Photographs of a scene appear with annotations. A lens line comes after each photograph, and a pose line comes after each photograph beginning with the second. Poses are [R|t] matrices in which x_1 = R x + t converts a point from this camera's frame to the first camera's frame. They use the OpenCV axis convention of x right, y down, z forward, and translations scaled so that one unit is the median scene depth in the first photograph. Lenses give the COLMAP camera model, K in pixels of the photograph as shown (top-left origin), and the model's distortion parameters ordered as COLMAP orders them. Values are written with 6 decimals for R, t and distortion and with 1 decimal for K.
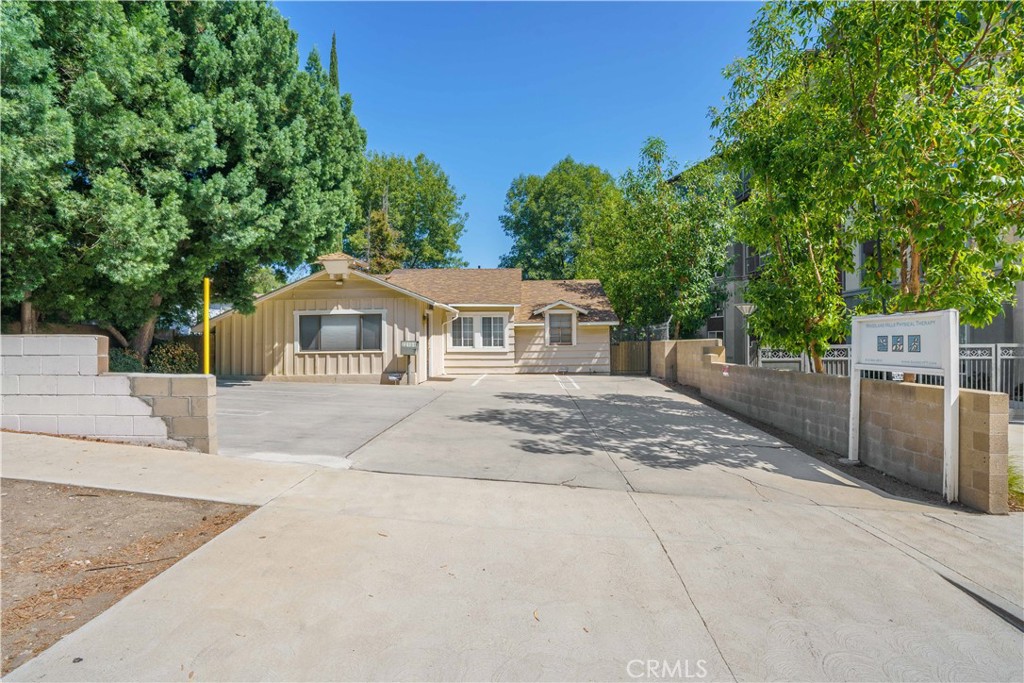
lens RADIAL K [[524.1, 0, 512.1], [0, 524.1, 333.0], [0, 0, 1]] dist [-0.017803, 0.007868]
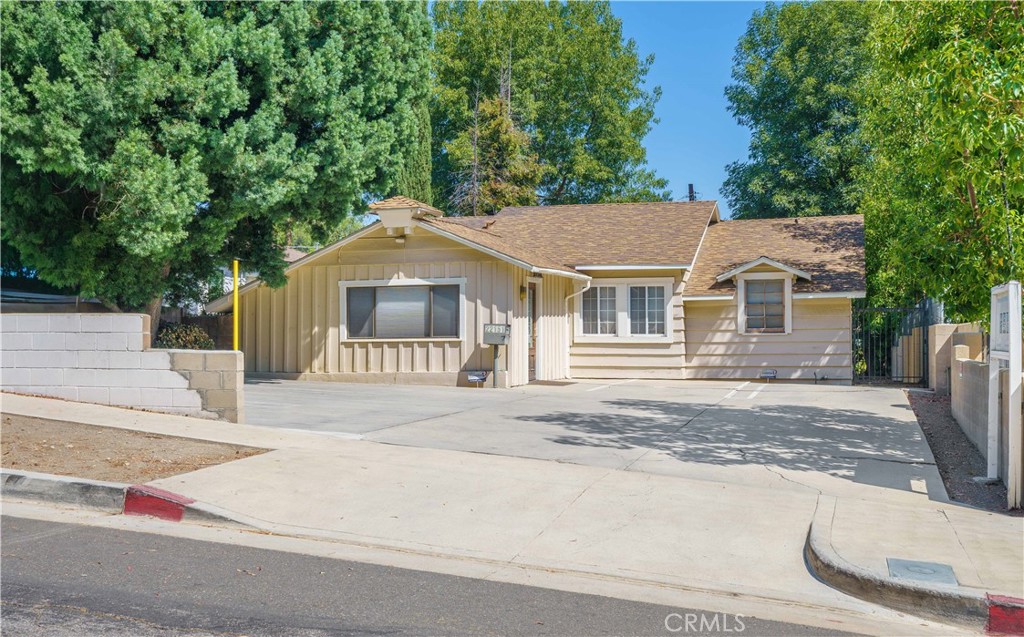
lens RADIAL K [[1031.5, 0, 512.7], [0, 1031.5, 320.9], [0, 0, 1]] dist [0.103123, 0.000000]
pose [[0.968204, 0.000219, -0.250162, 0.156656], [0.001677, 0.999971, 0.007365, 0.001209], [0.250156, -0.007550, 0.968176, -0.289833]]
